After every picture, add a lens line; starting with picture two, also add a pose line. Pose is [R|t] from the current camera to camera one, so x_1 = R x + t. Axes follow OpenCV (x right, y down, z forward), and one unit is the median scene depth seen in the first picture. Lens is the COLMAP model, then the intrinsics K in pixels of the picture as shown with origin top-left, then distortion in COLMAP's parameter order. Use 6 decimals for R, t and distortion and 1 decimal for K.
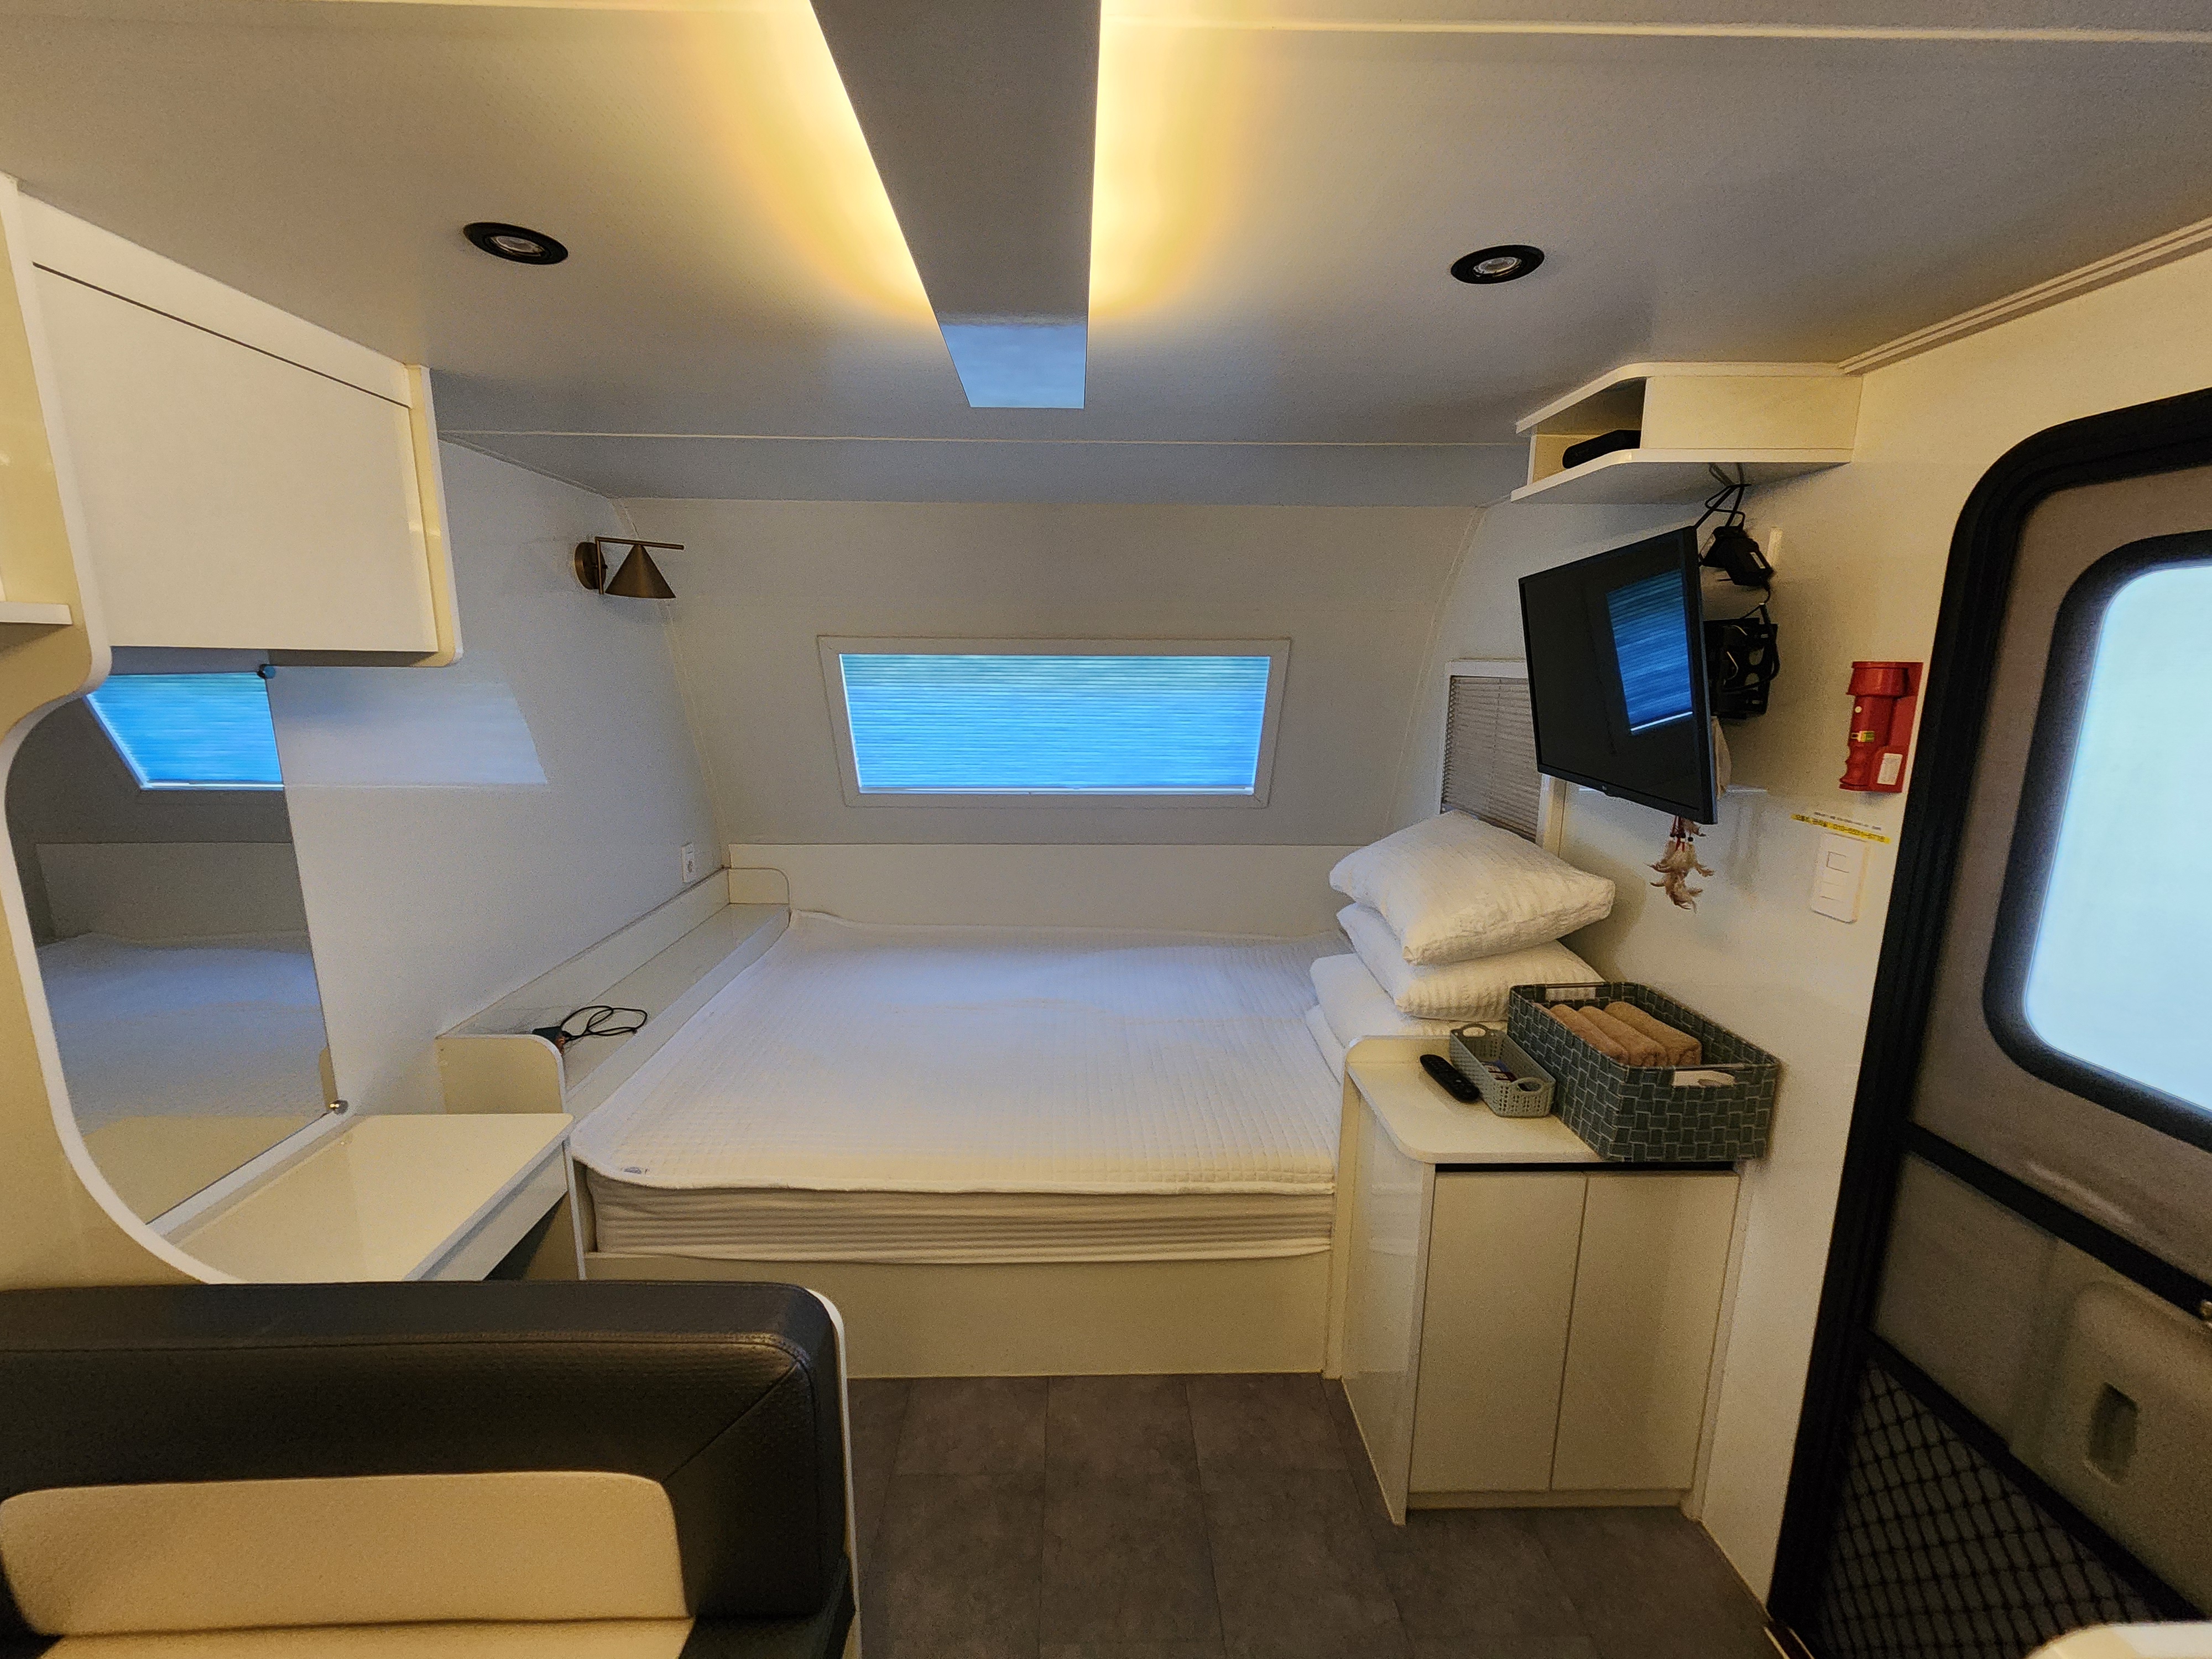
lens RADIAL K [[921.2, 0, 1094.3], [0, 921.2, 837.7], [0, 0, 1]] dist [-0.001902, -0.000240]
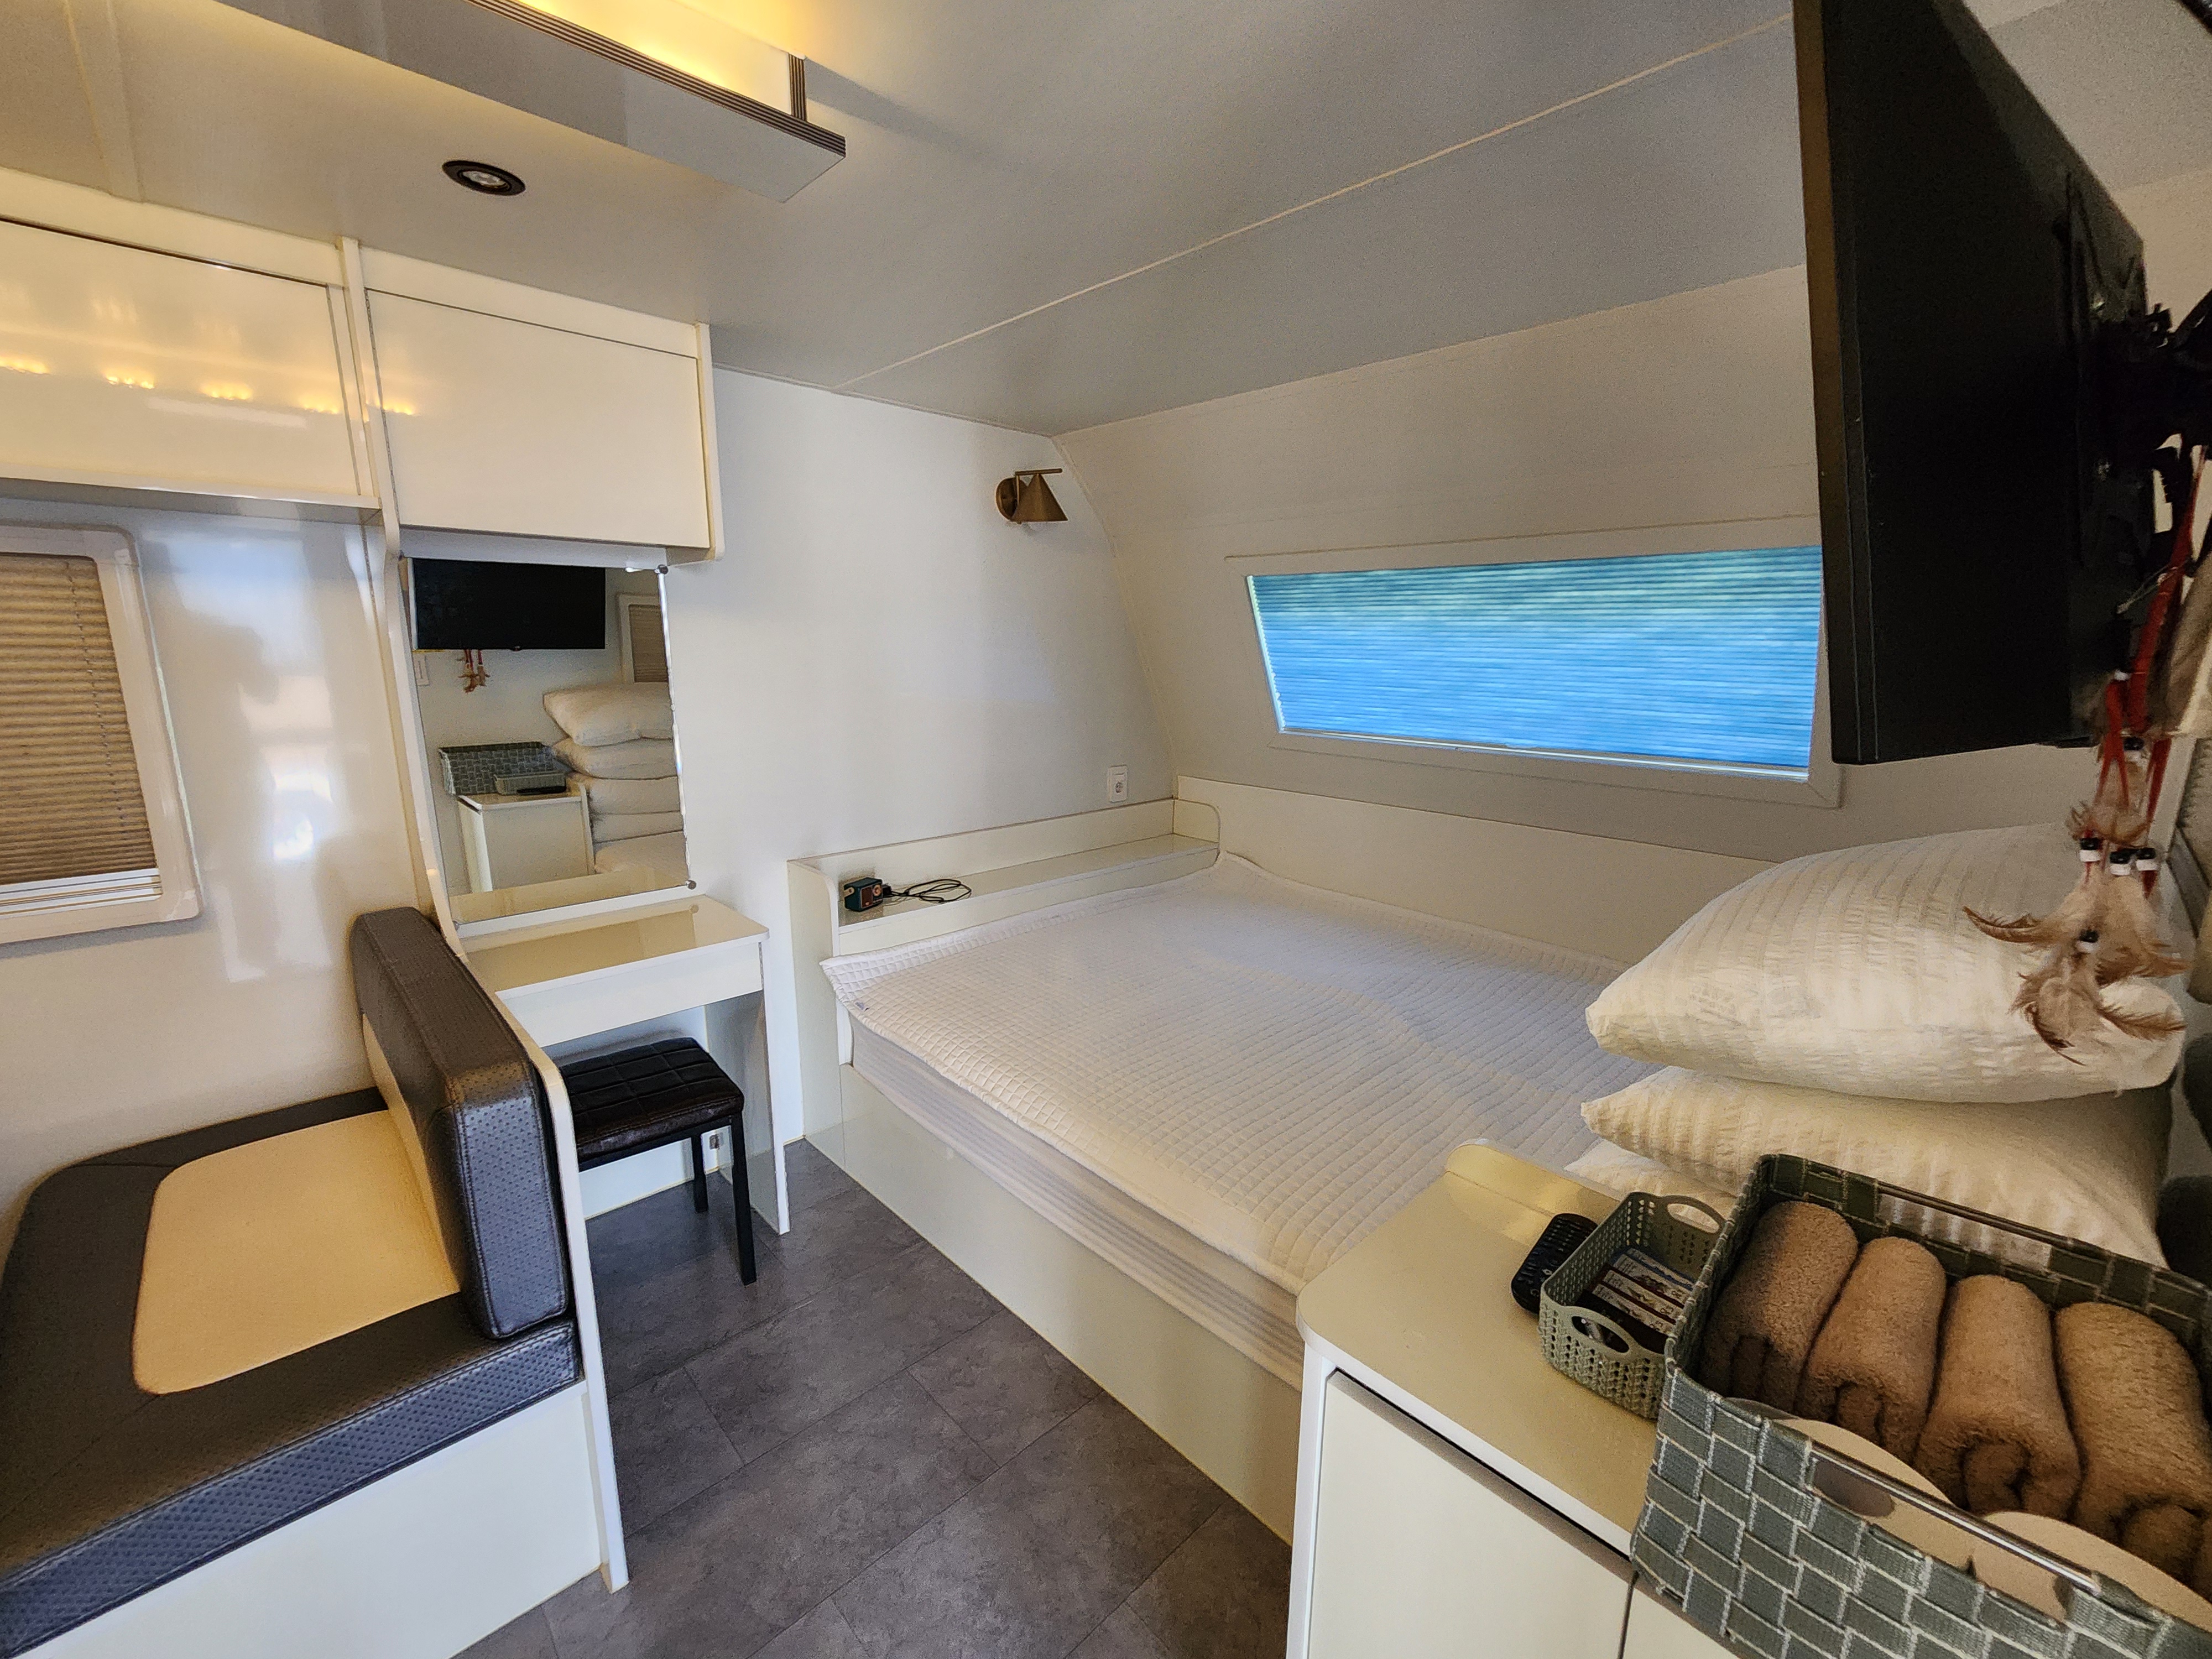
lens RADIAL K [[921.2, 0, 1094.3], [0, 921.2, 837.7], [0, 0, 1]] dist [-0.001902, -0.000240]
pose [[0.667860, 0.155443, -0.727874, 0.463902], [-0.147175, 0.986219, 0.075574, 0.018241], [0.729591, 0.056652, 0.681534, 0.369124]]
